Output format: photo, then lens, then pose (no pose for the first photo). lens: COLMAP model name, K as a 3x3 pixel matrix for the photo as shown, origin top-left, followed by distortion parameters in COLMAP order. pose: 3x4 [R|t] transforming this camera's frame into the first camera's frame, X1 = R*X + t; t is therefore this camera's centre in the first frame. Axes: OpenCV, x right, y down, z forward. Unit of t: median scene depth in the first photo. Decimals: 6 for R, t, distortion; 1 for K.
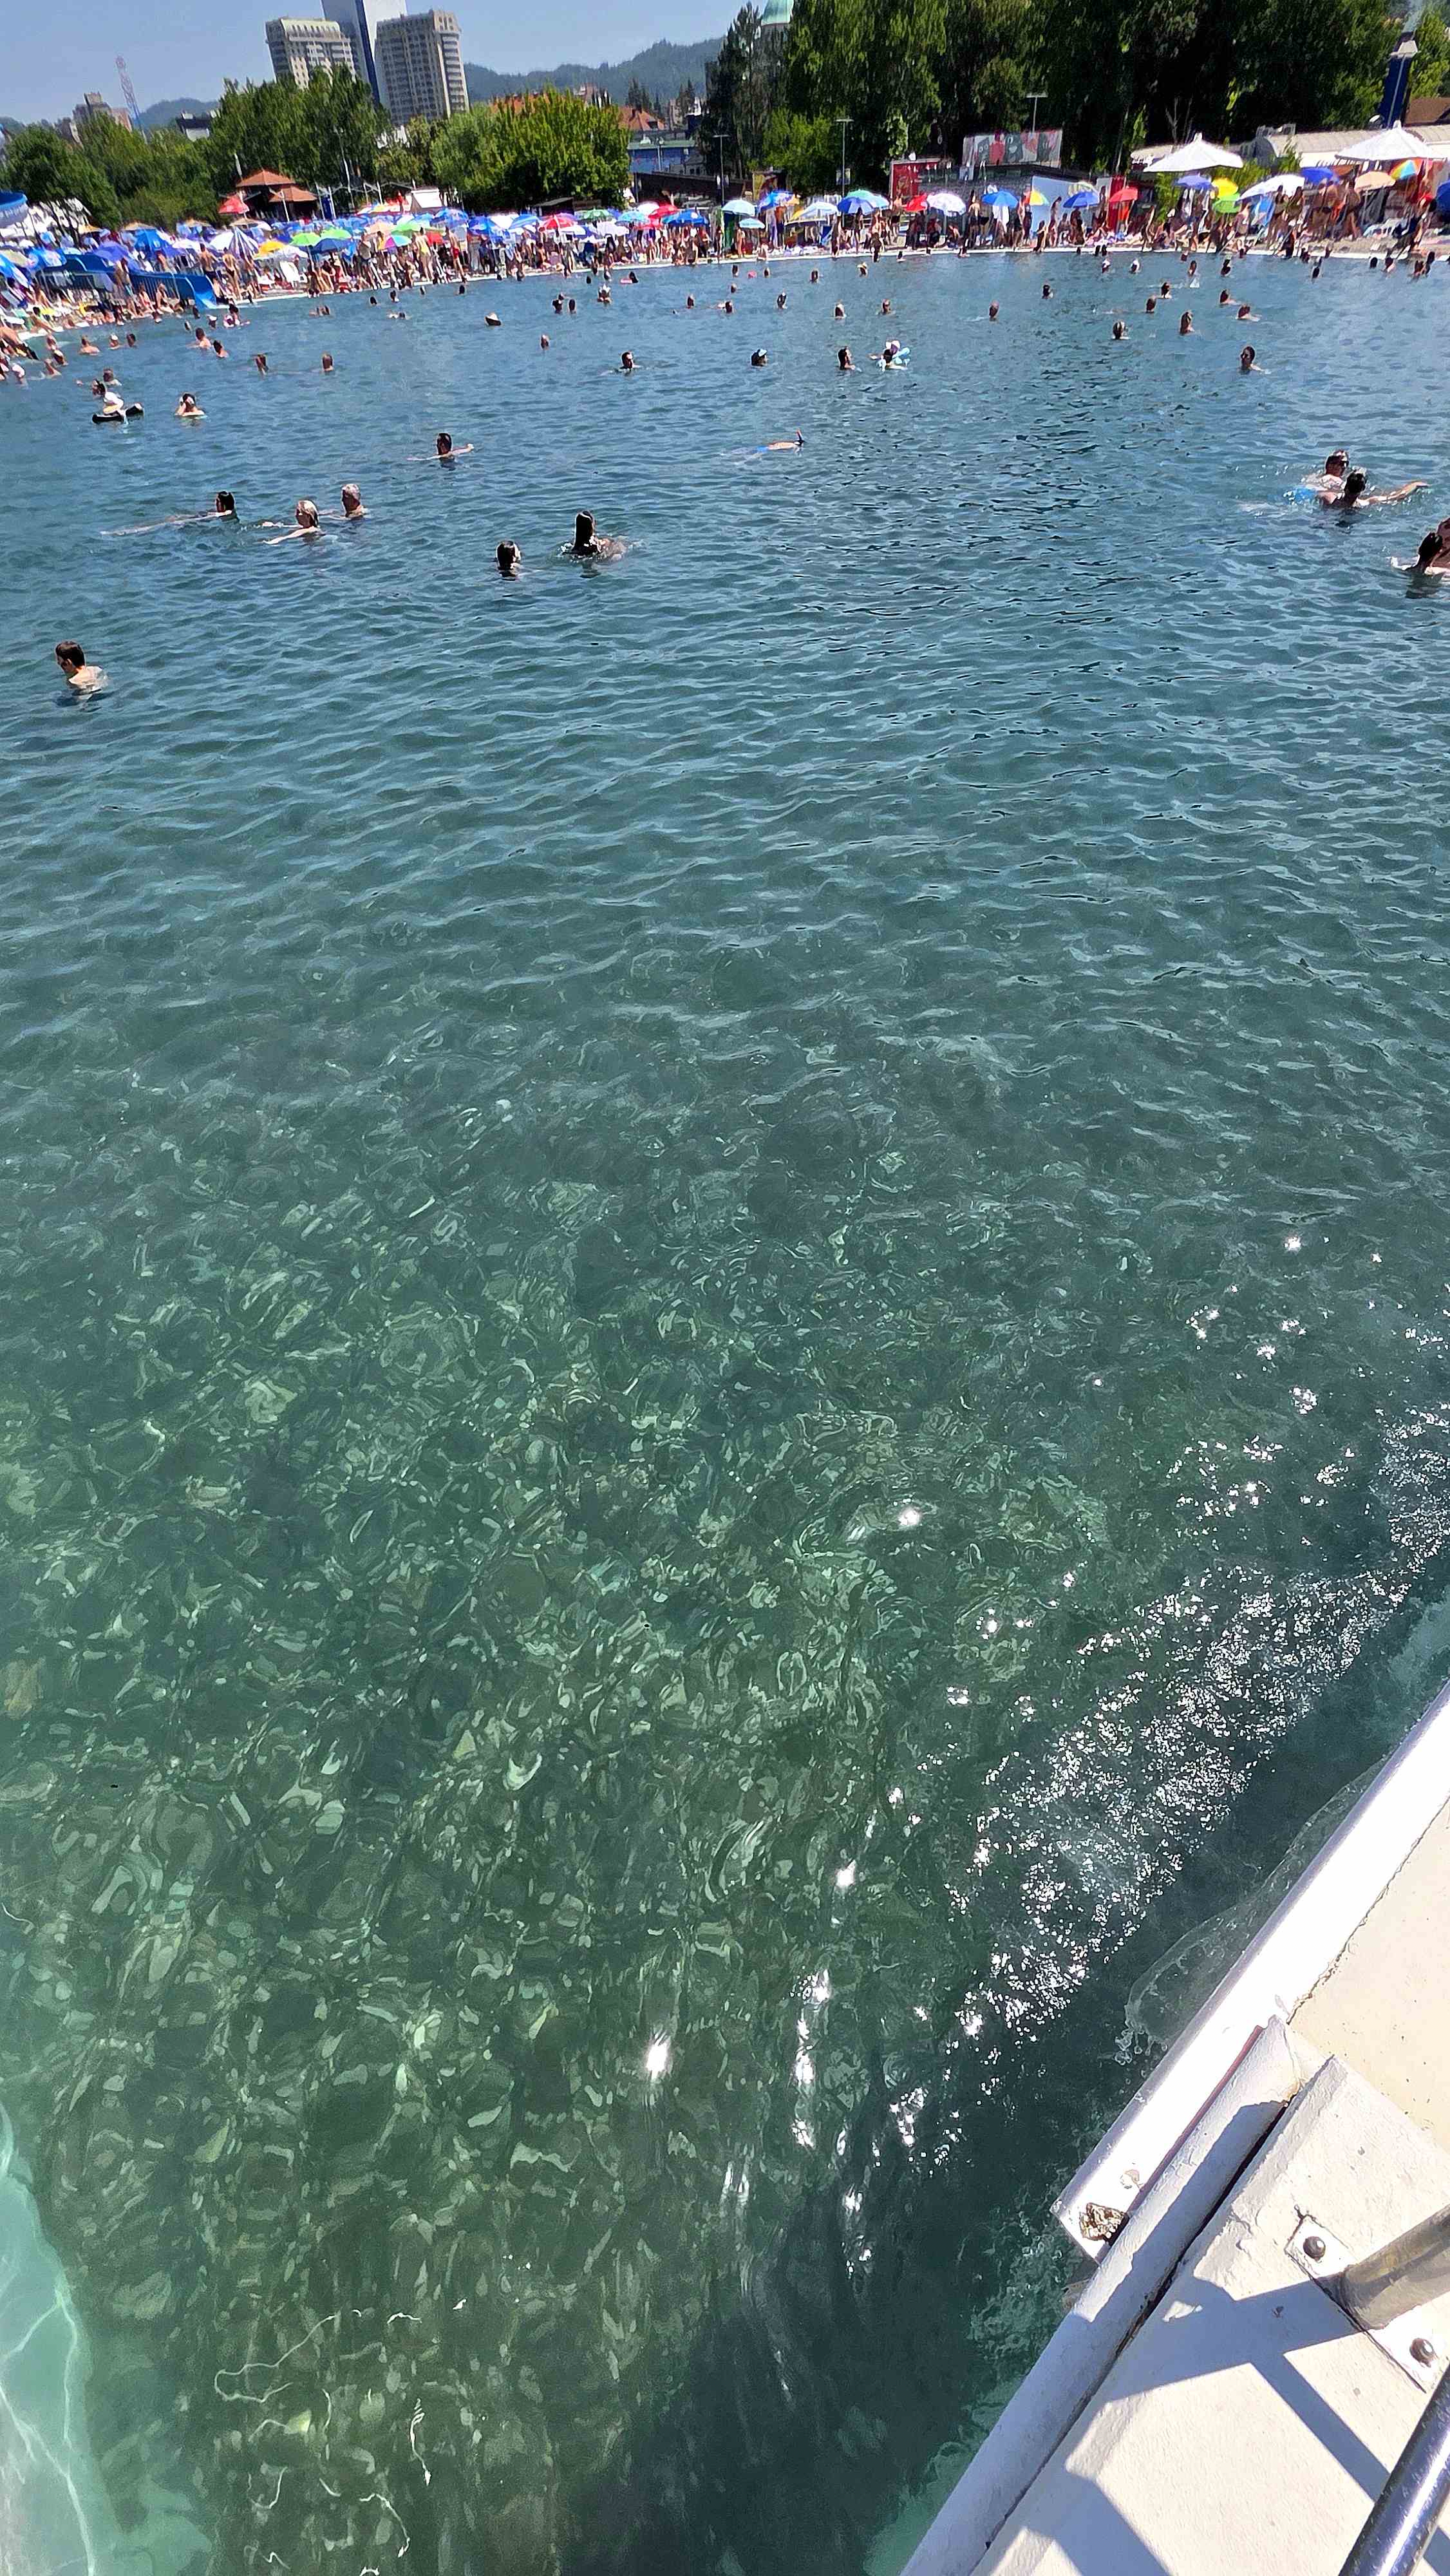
lens RADIAL K [[1227.7, 0, 738.2], [0, 1227.7, 1311.4], [0, 0, 1]] dist [-0.001136, -0.000035]
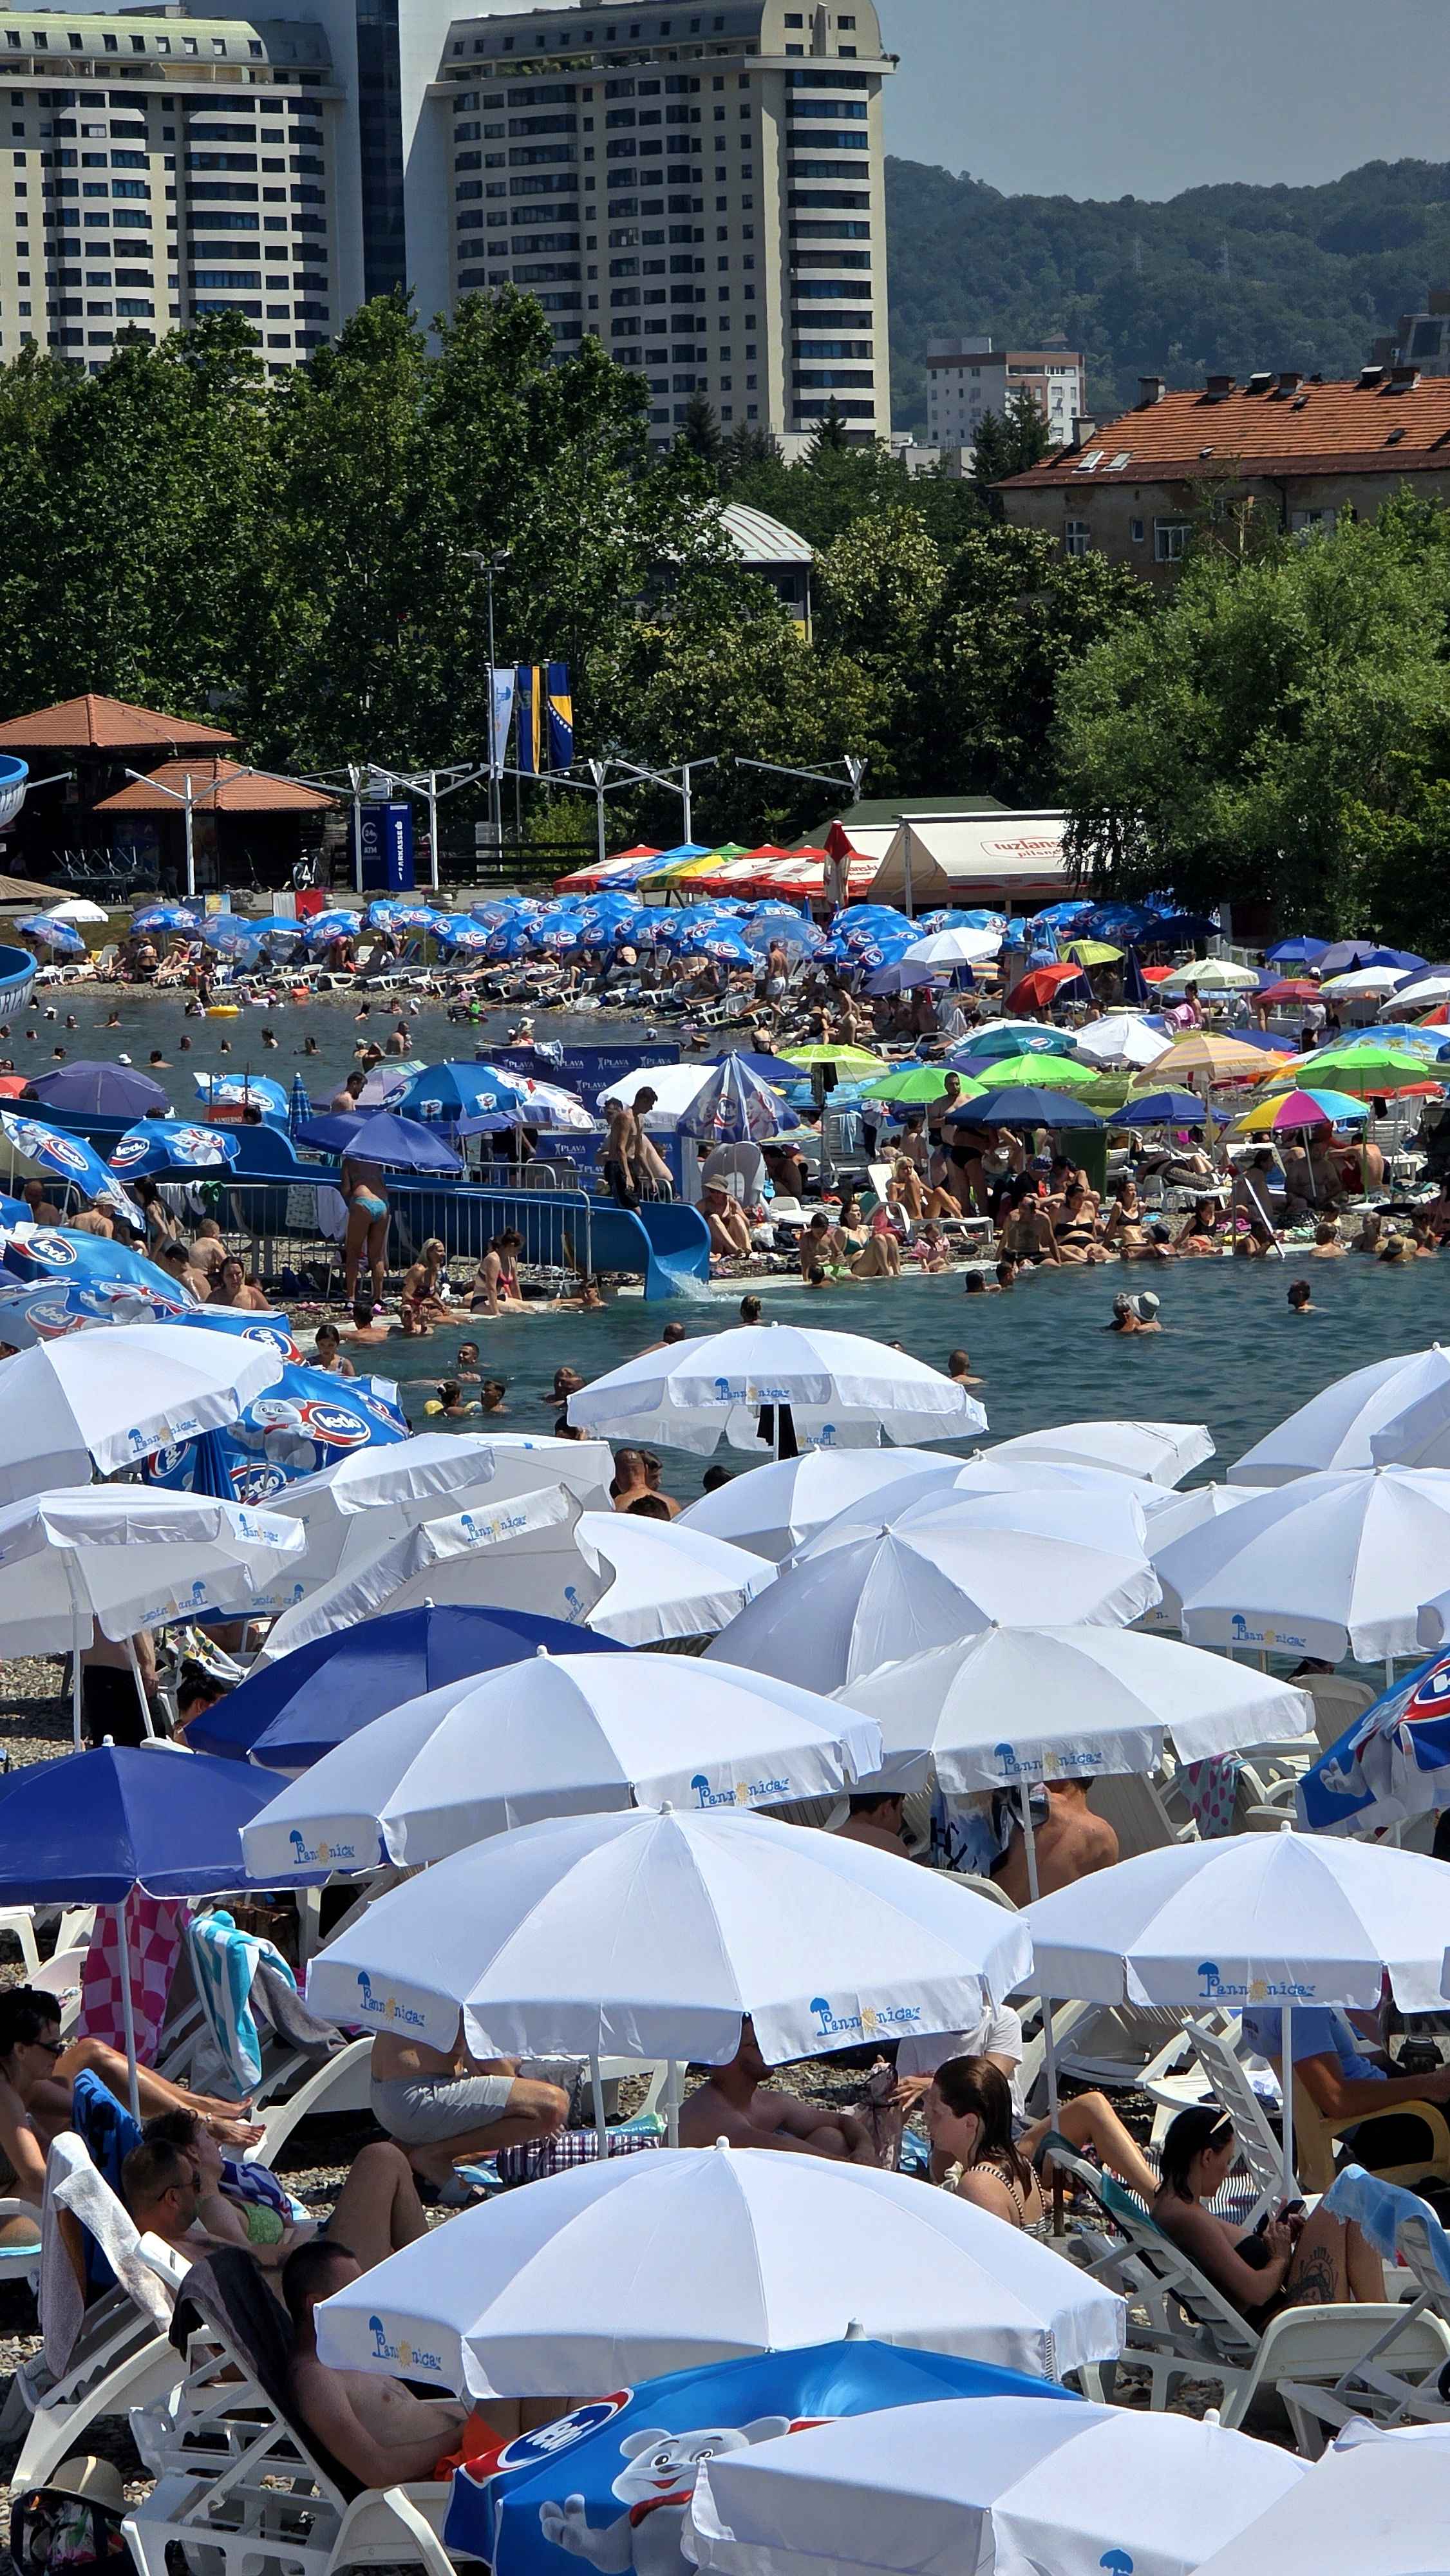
lens RADIAL K [[10079.4, 0, 721.5], [0, 10079.4, 1290.6], [0, 0, 1]] dist [0.516599, 0.000000]
pose [[0.987185, 0.033022, -0.156128, -0.023249], [-0.123896, 0.775218, -0.619424, 0.144131], [0.100579, 0.630830, 0.769375, -0.184186]]
